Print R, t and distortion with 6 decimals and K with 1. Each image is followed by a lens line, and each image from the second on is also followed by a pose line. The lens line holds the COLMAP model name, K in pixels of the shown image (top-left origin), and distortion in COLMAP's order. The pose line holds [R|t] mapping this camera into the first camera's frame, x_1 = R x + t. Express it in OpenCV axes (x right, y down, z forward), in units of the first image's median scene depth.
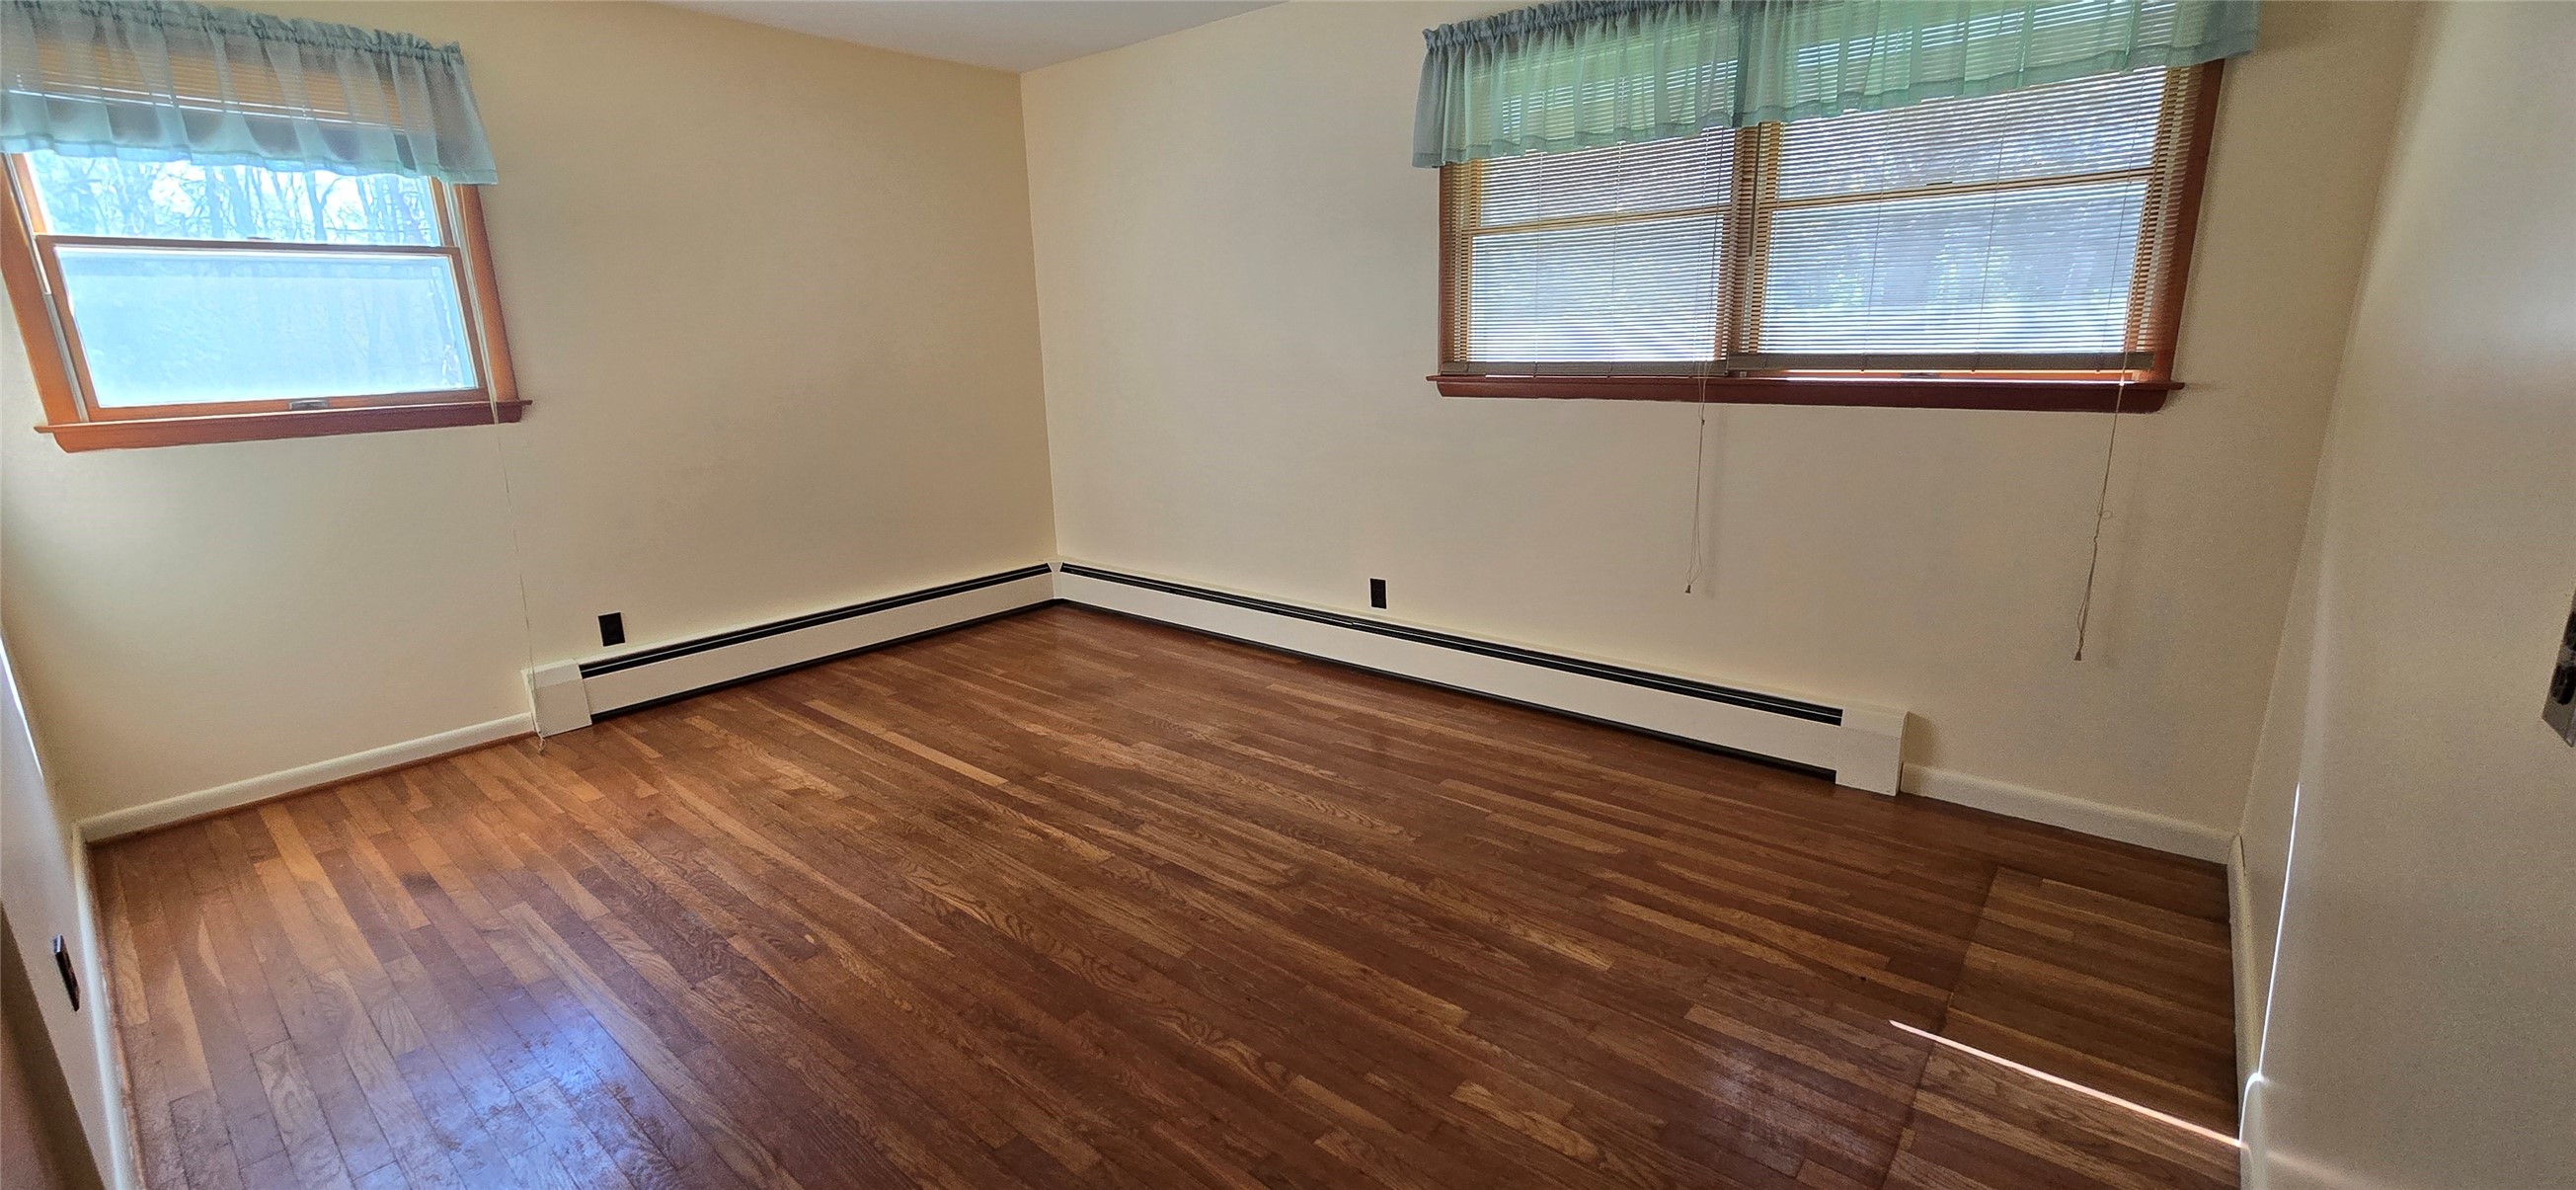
lens RADIAL K [[1061.0, 0, 1294.3], [0, 1061.0, 600.6], [0, 0, 1]] dist [-0.001409, -0.000084]
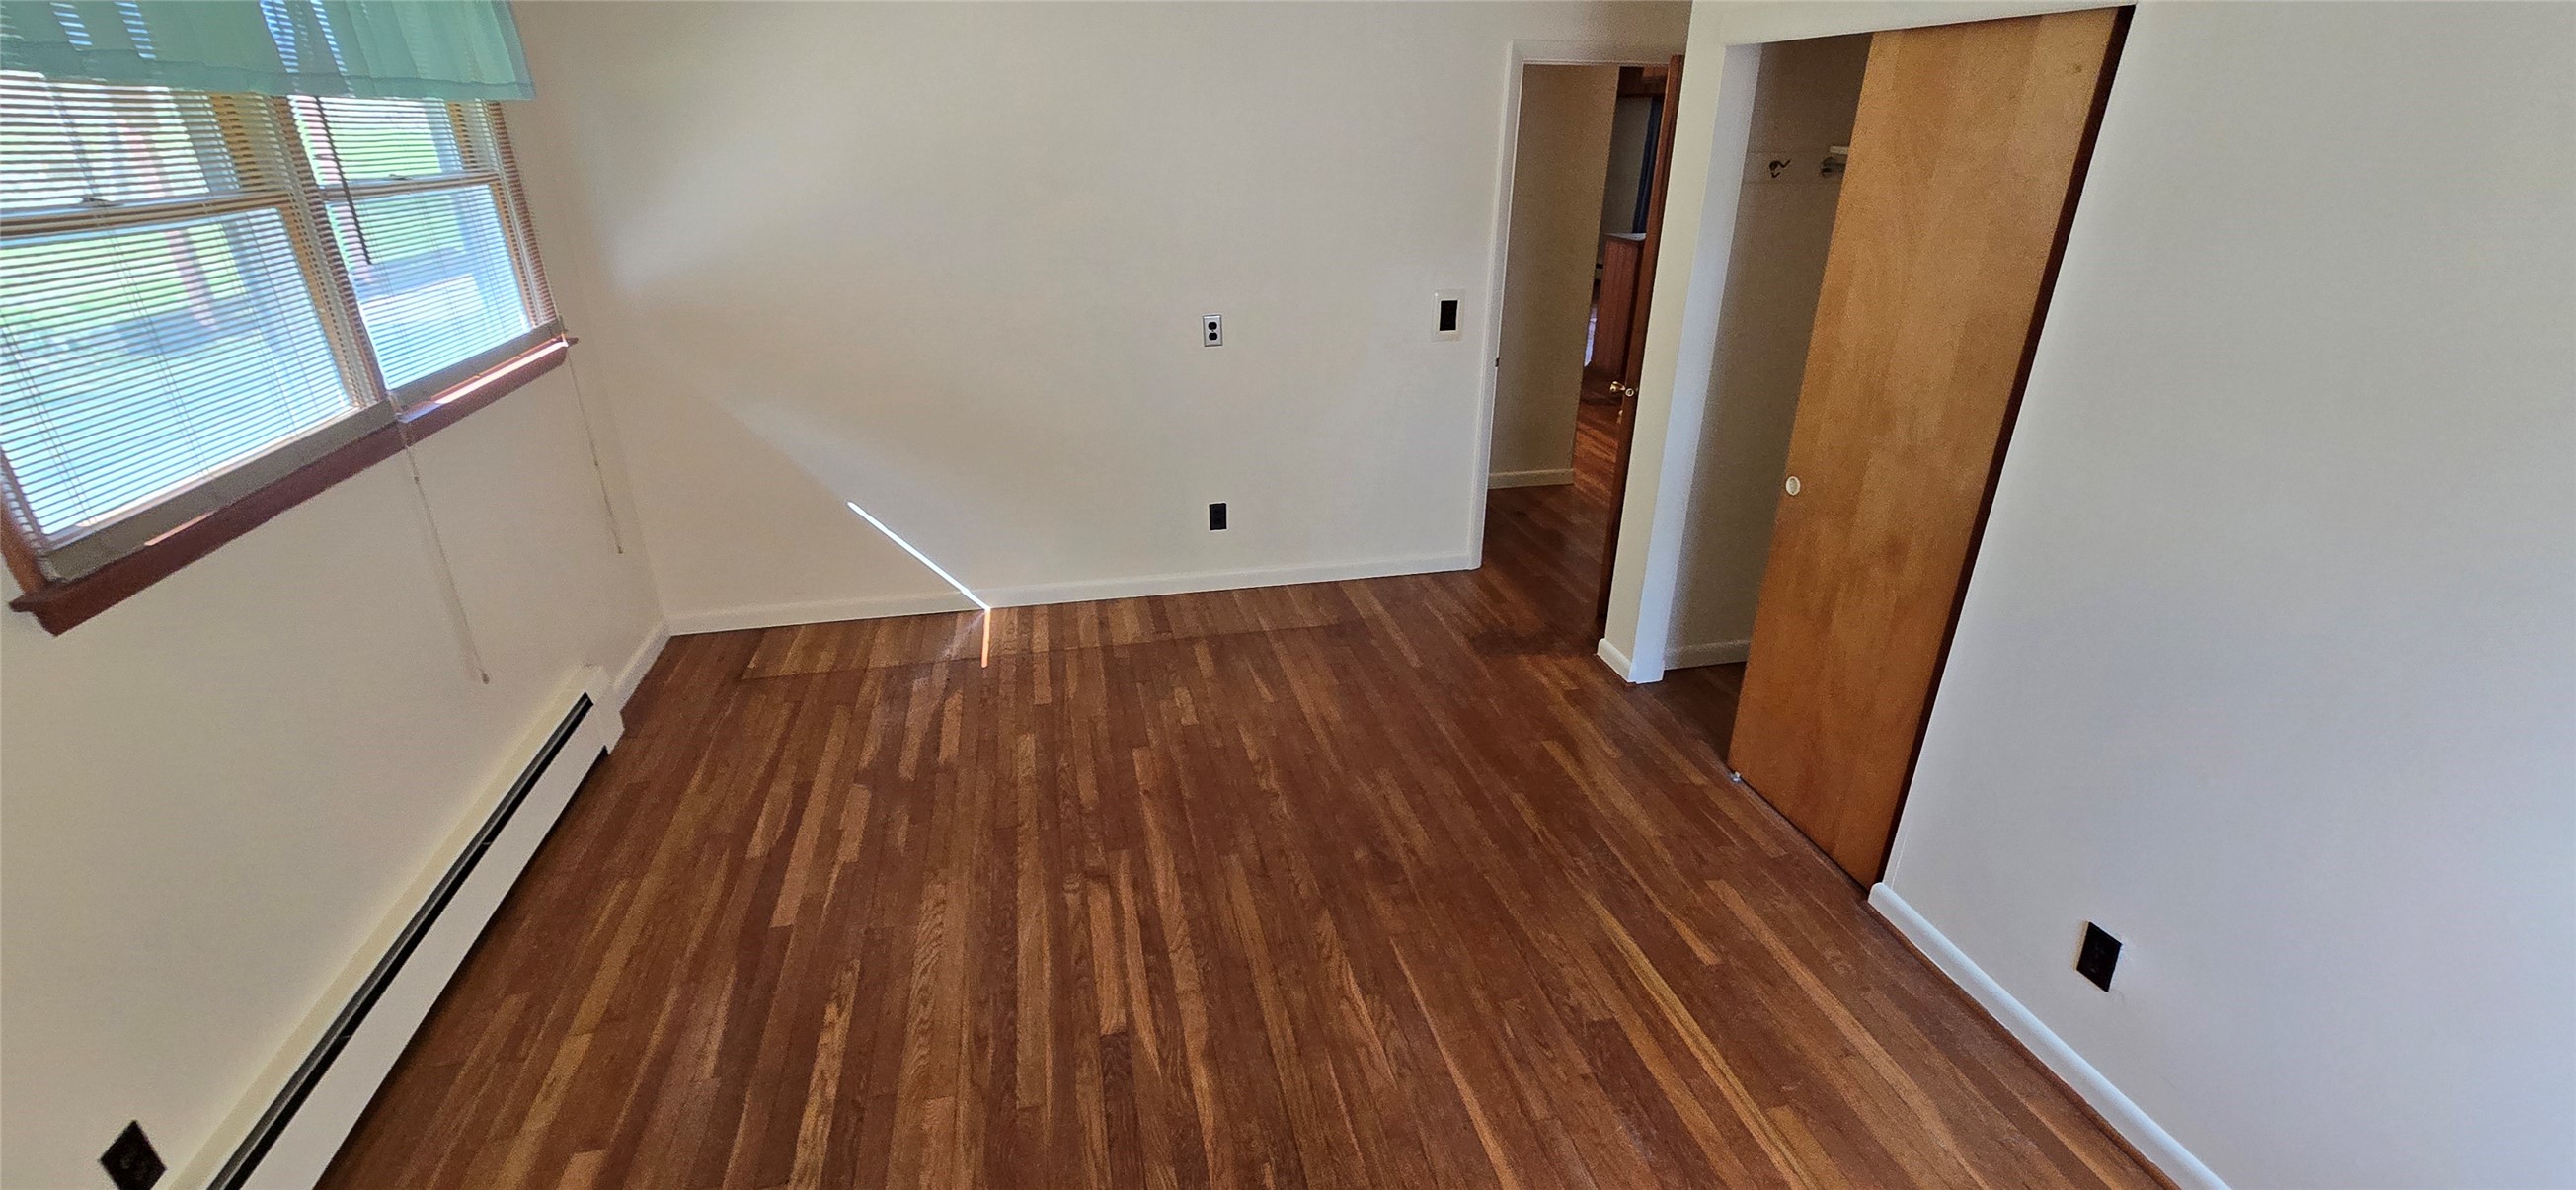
lens RADIAL K [[1061.0, 0, 1294.3], [0, 1061.0, 600.6], [0, 0, 1]] dist [-0.001409, -0.000084]
pose [[-0.801975, -0.228685, 0.551851, -0.689619], [0.160385, 0.807468, 0.567690, -0.524287], [-0.575424, 0.543782, -0.610891, 1.384065]]
